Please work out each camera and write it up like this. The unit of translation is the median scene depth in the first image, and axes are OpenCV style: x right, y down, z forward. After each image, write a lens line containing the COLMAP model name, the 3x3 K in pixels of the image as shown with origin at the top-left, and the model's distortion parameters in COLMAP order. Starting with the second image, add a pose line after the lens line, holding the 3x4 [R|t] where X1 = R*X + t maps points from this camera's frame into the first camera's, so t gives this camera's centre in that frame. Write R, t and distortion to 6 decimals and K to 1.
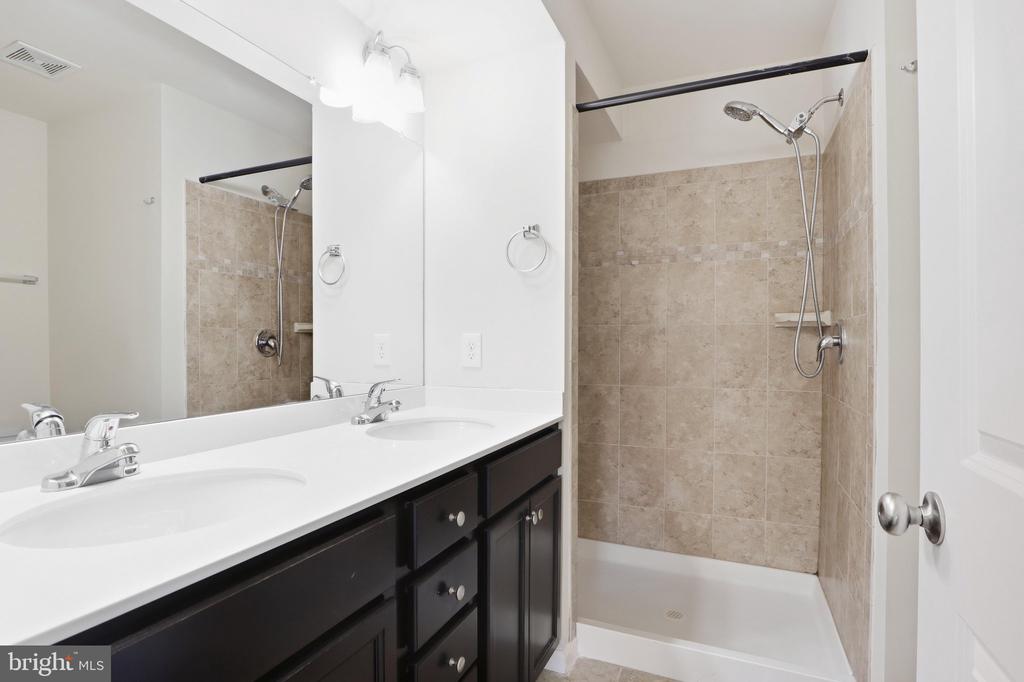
lens RADIAL K [[524.8, 0, 509.3], [0, 524.8, 339.1], [0, 0, 1]] dist [-0.032389, 0.000005]
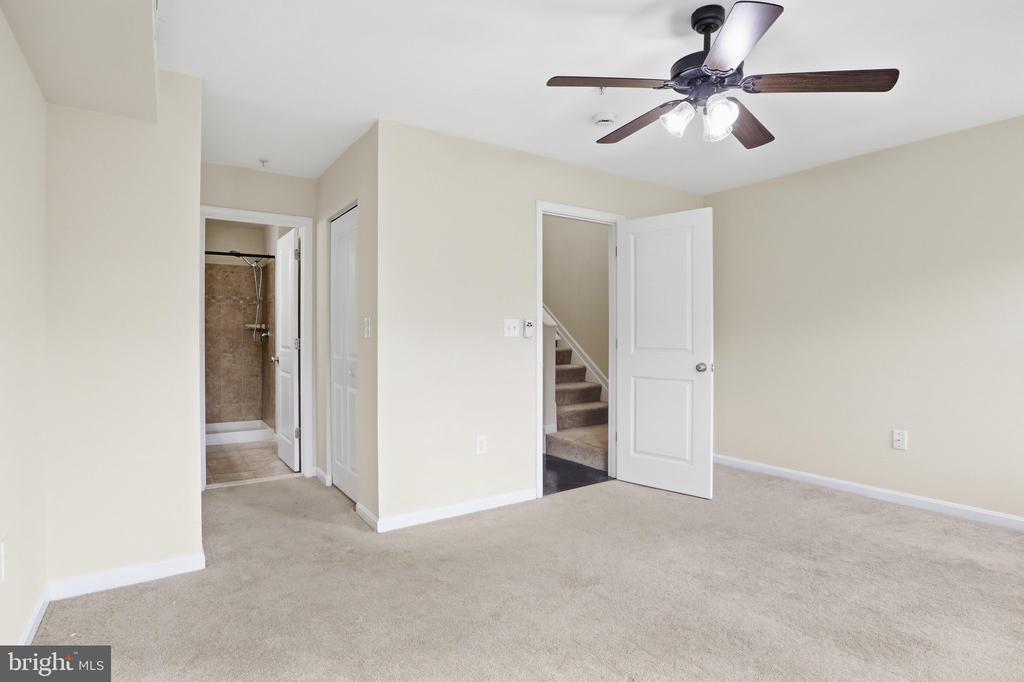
lens RADIAL K [[524.8, 0, 510.2], [0, 524.8, 336.6], [0, 0, 1]] dist [-0.032389, 0.000005]
pose [[0.547606, -0.002255, 0.836733, -0.959690], [0.003603, 0.999993, 0.000336, 0.017624], [-0.836729, 0.002831, 0.547611, -1.568079]]
